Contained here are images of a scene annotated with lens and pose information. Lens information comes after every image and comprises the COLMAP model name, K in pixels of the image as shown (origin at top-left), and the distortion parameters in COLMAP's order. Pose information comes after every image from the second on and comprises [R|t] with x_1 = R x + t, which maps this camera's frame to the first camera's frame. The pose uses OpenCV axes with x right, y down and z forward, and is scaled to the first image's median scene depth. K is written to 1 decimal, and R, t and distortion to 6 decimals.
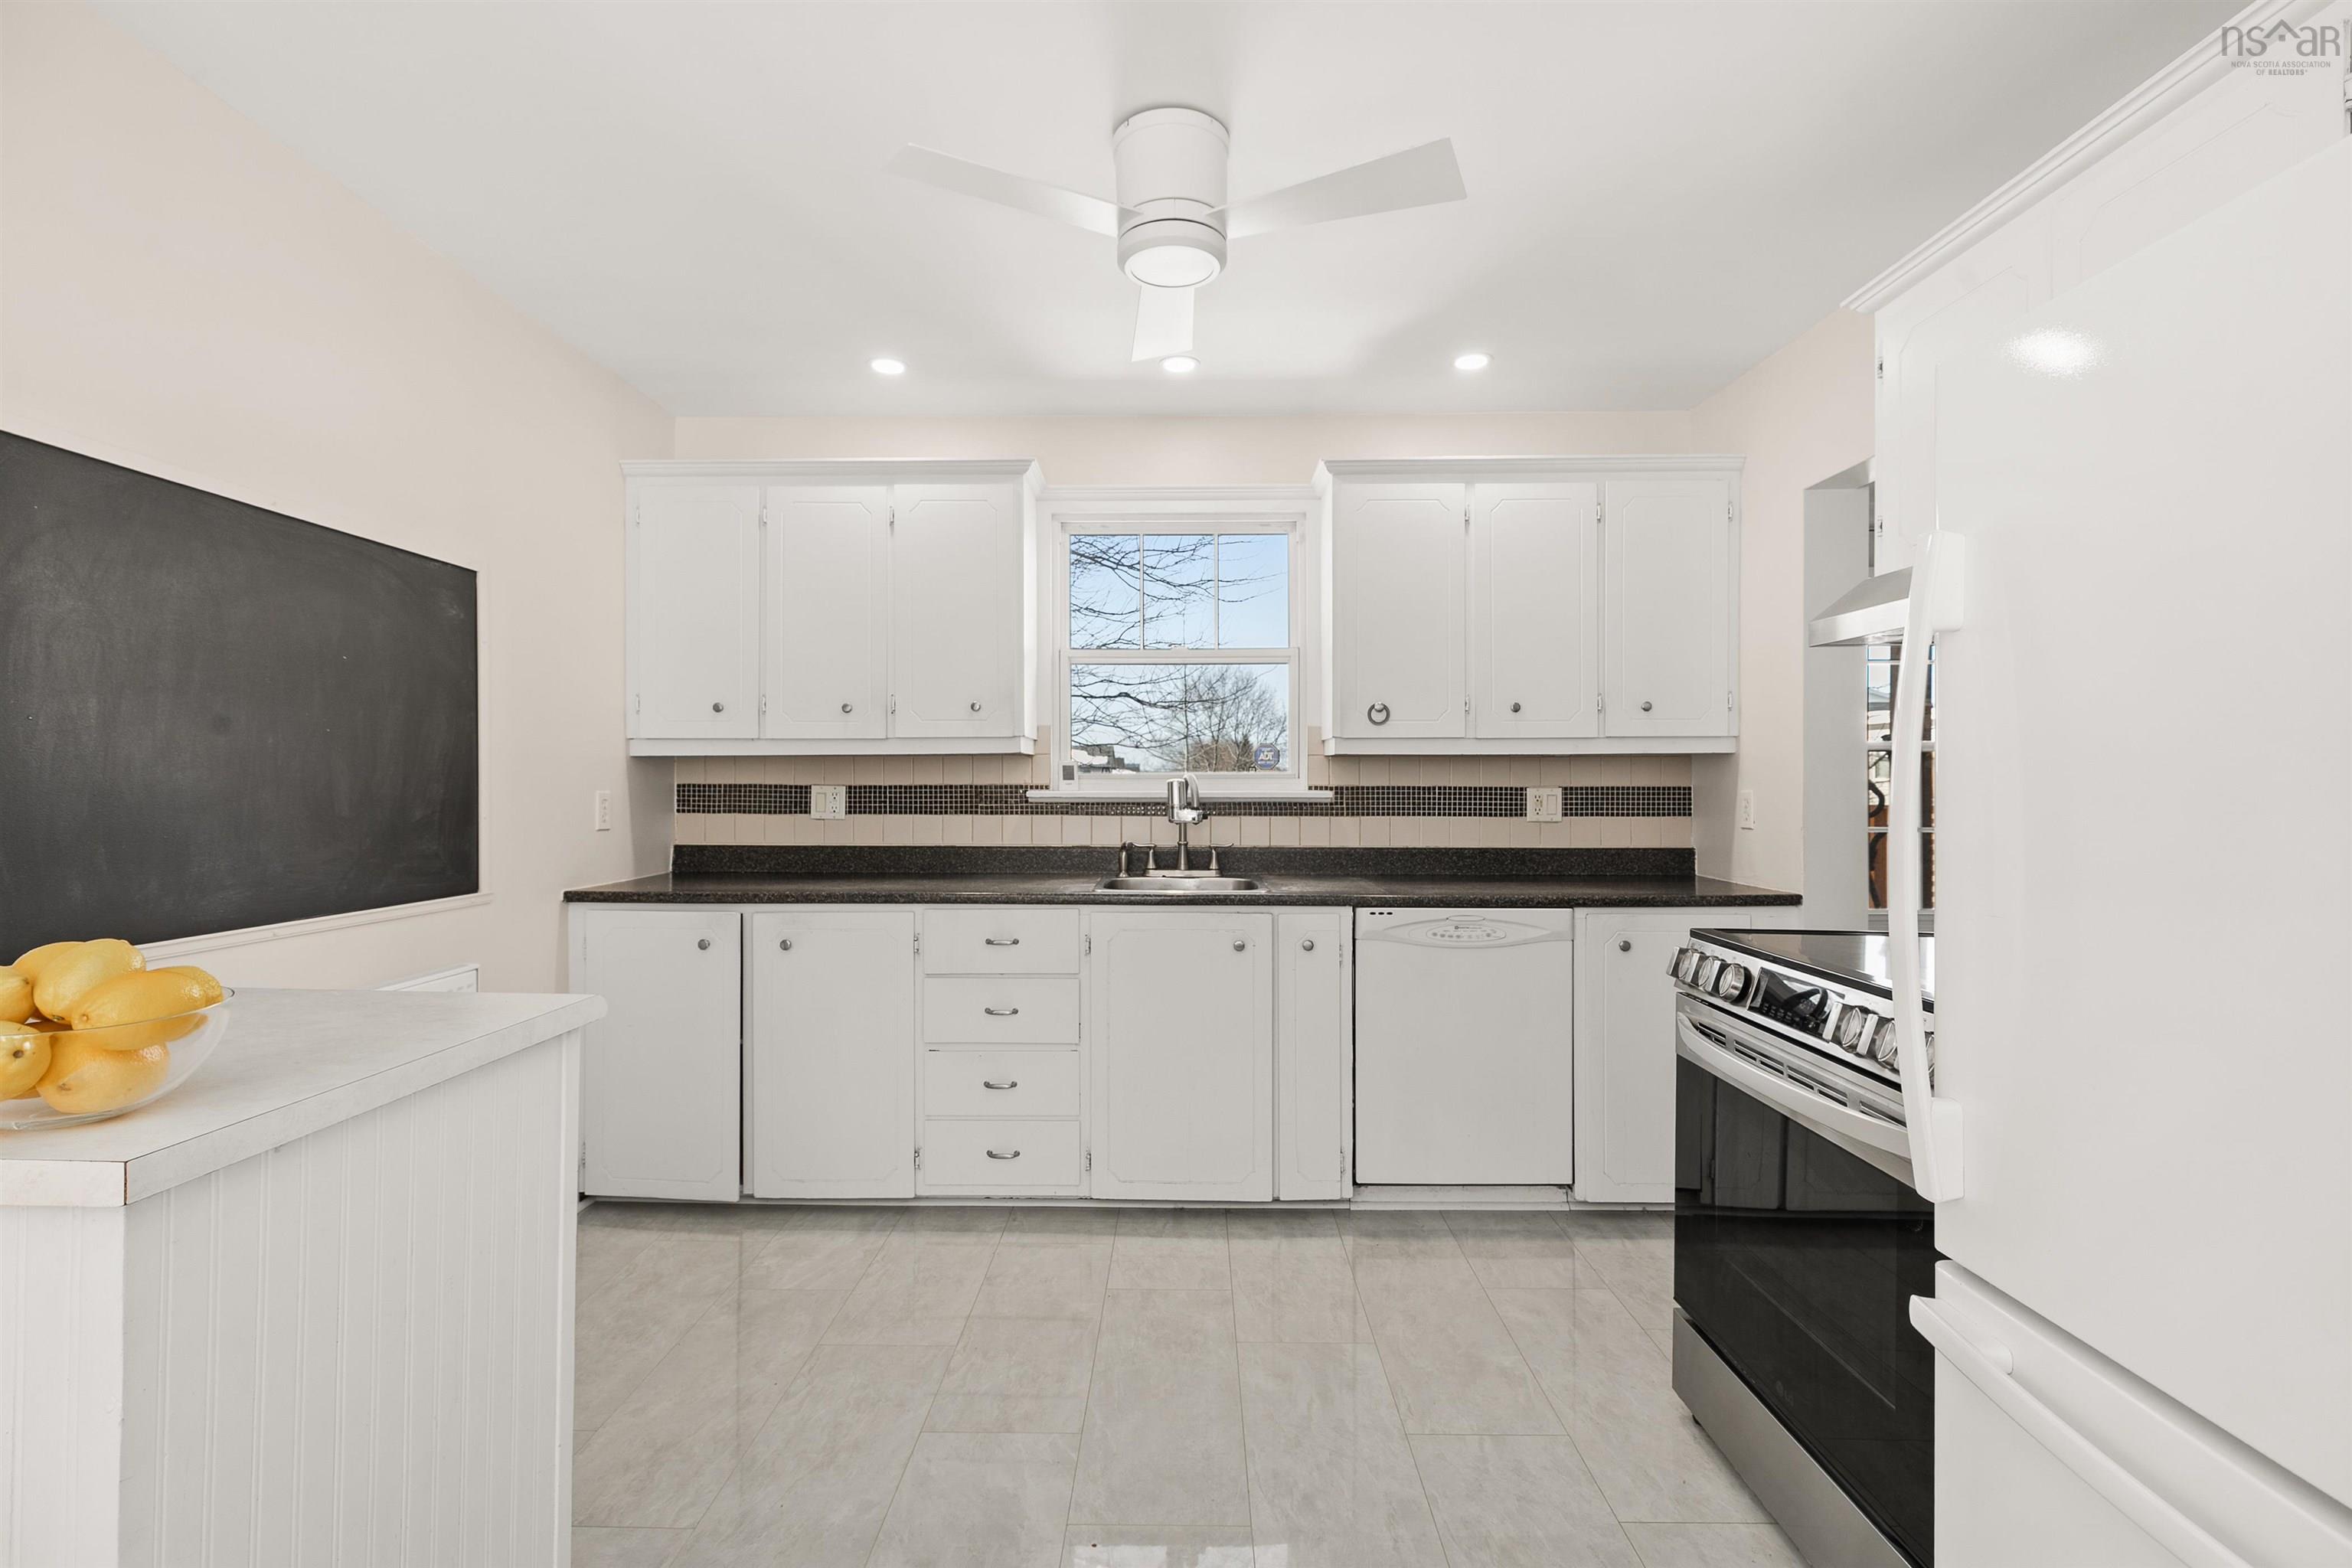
lens RADIAL K [[1070.5, 0, 1175.6], [0, 1070.5, 775.8], [0, 0, 1]] dist [0.001985, 0.000150]
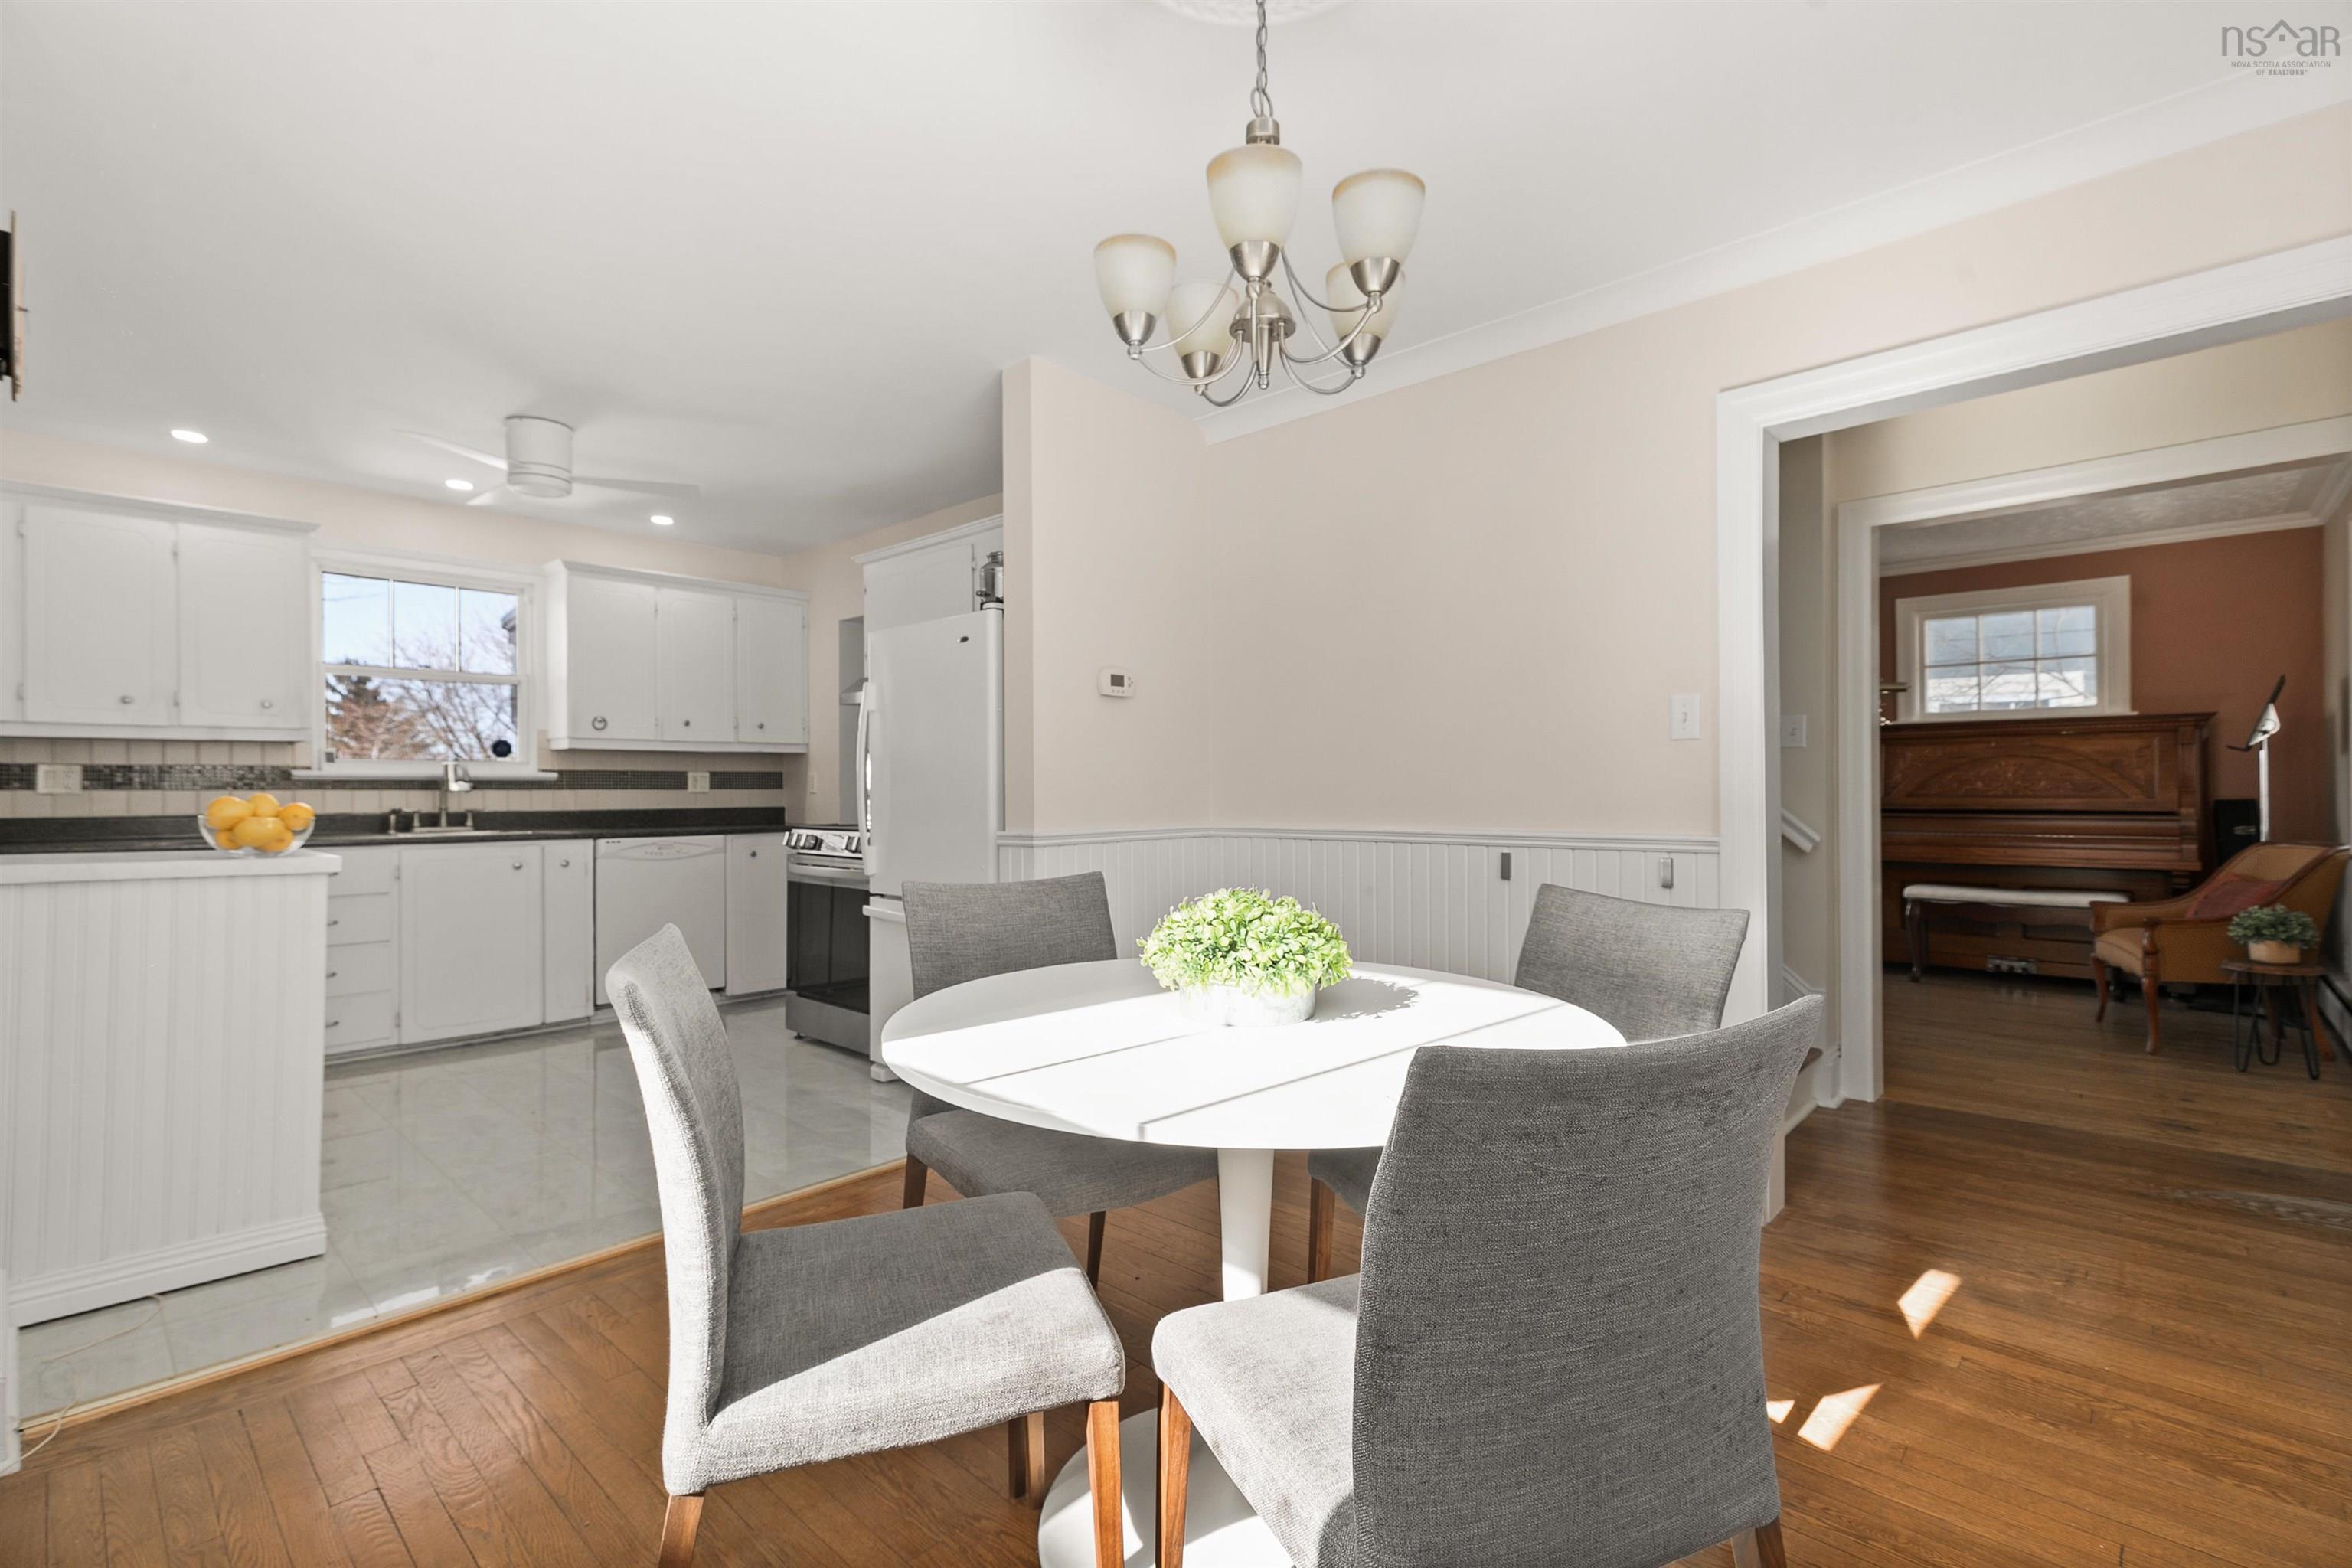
lens RADIAL K [[1111.9, 0, 1183.1], [0, 1111.9, 799.2], [0, 0, 1]] dist [0.004669, 0.000804]
pose [[0.682214, -0.007590, 0.731113, -0.418894], [0.001967, 0.999962, 0.008545, 0.041606], [-0.731150, -0.004392, 0.682203, -0.749751]]
